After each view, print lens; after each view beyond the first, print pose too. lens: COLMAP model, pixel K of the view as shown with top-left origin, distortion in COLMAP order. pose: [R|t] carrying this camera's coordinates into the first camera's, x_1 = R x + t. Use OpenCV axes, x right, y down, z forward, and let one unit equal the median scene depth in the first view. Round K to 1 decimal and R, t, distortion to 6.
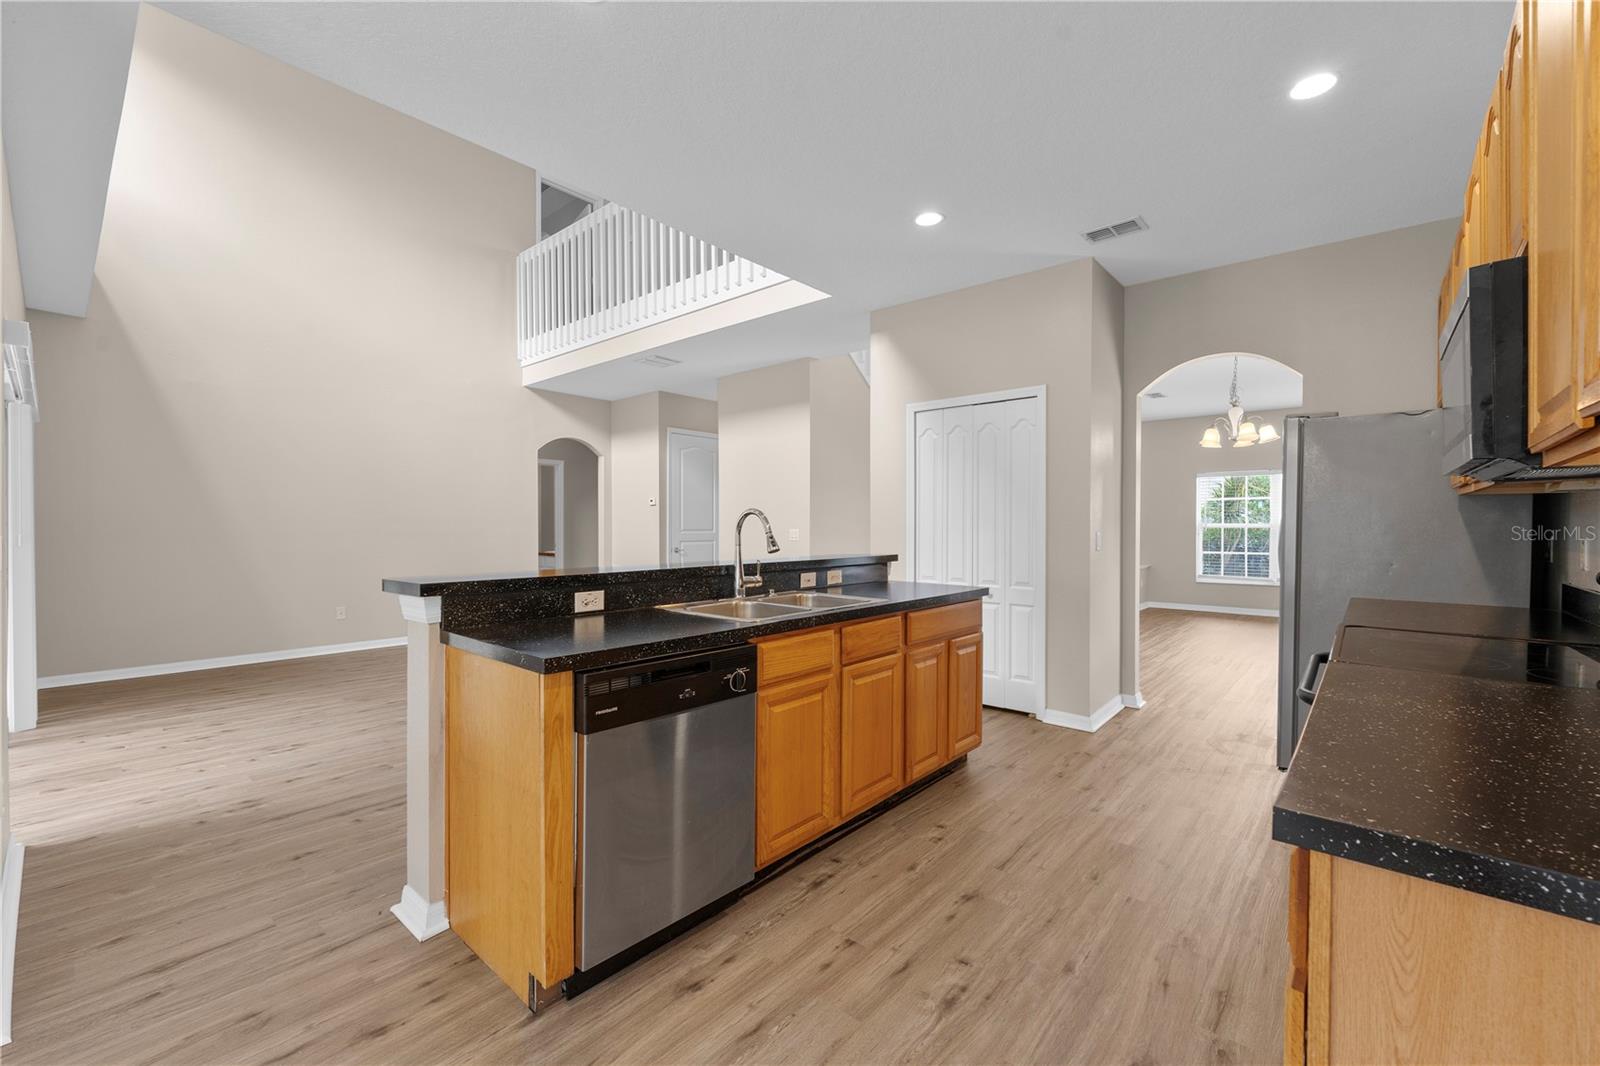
lens RADIAL K [[652.6, 0, 788.4], [0, 652.6, 527.9], [0, 0, 1]] dist [-0.000932, -0.000364]
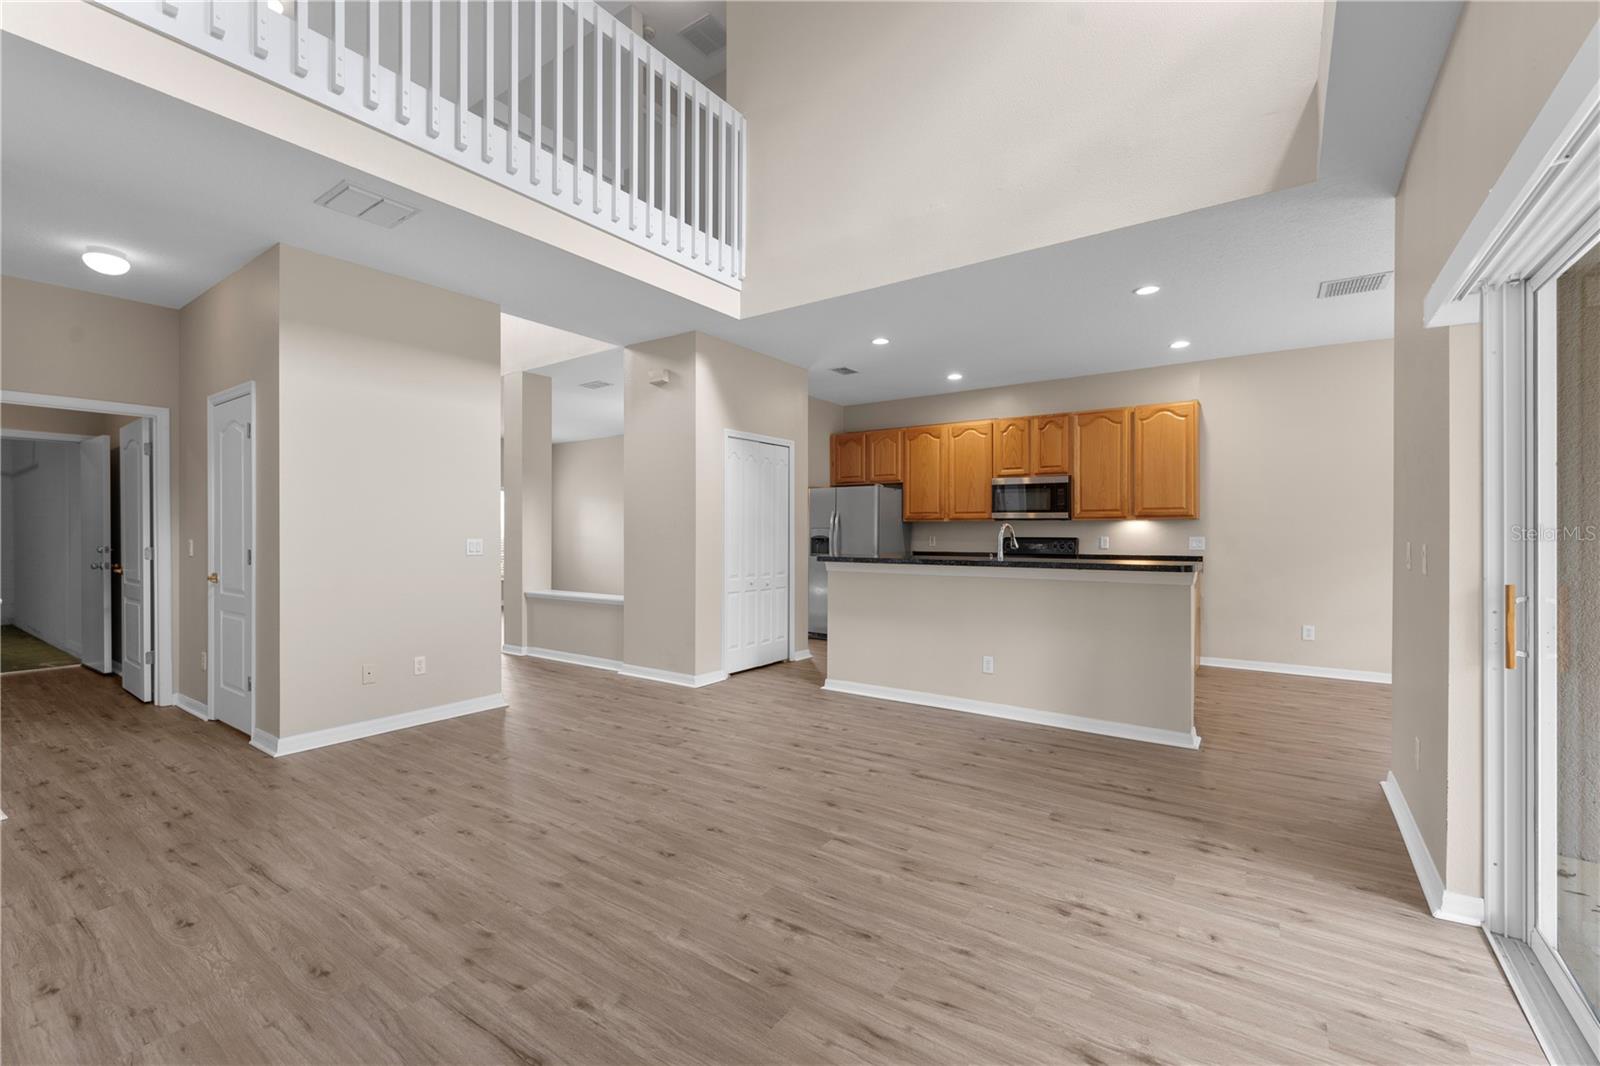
lens RADIAL K [[679.8, 0, 795.8], [0, 679.8, 536.0], [0, 0, 1]] dist [0.000453, -0.000742]
pose [[-0.104346, -0.008114, 0.994508, -1.744595], [-0.001206, 0.999967, 0.008032, -0.010805], [-0.994540, -0.000362, -0.104352, 1.704089]]
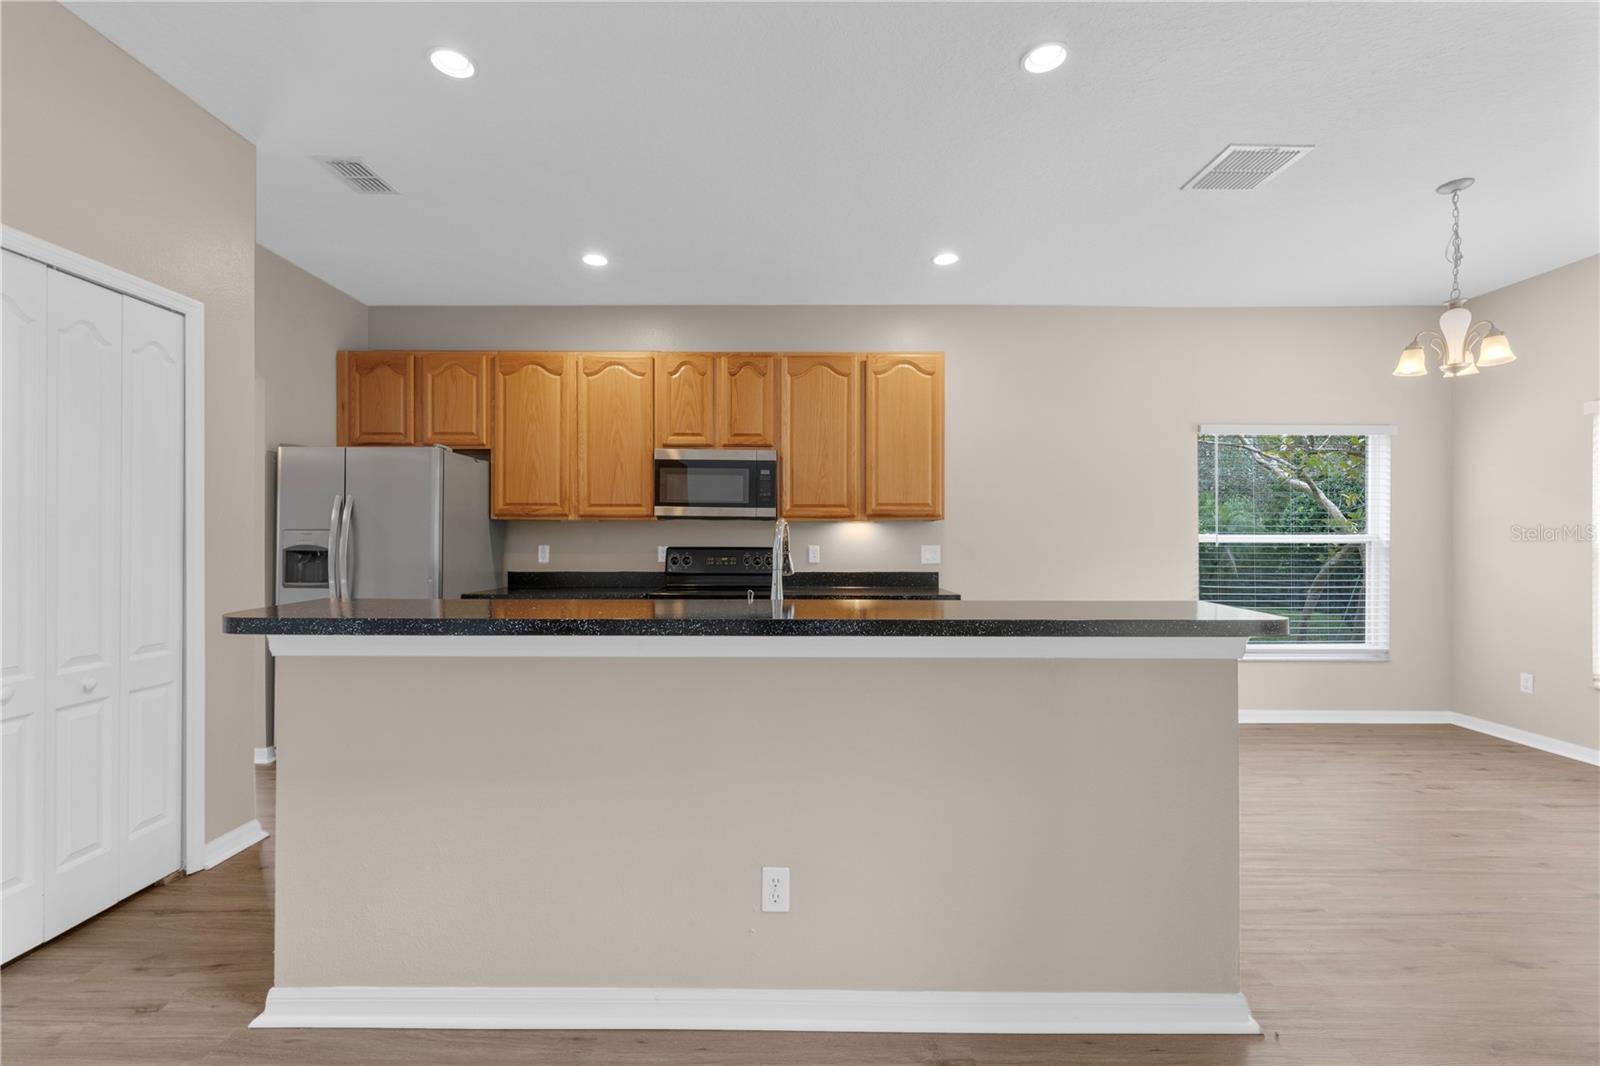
lens RADIAL K [[667.4, 0, 791.1], [0, 667.4, 539.1], [0, 0, 1]] dist [-0.002198, -0.000371]
pose [[-0.656949, -0.005543, 0.753915, -0.619919], [-0.004183, 0.999984, 0.003708, -0.010938], [-0.753924, -0.000717, -0.656962, 1.459963]]
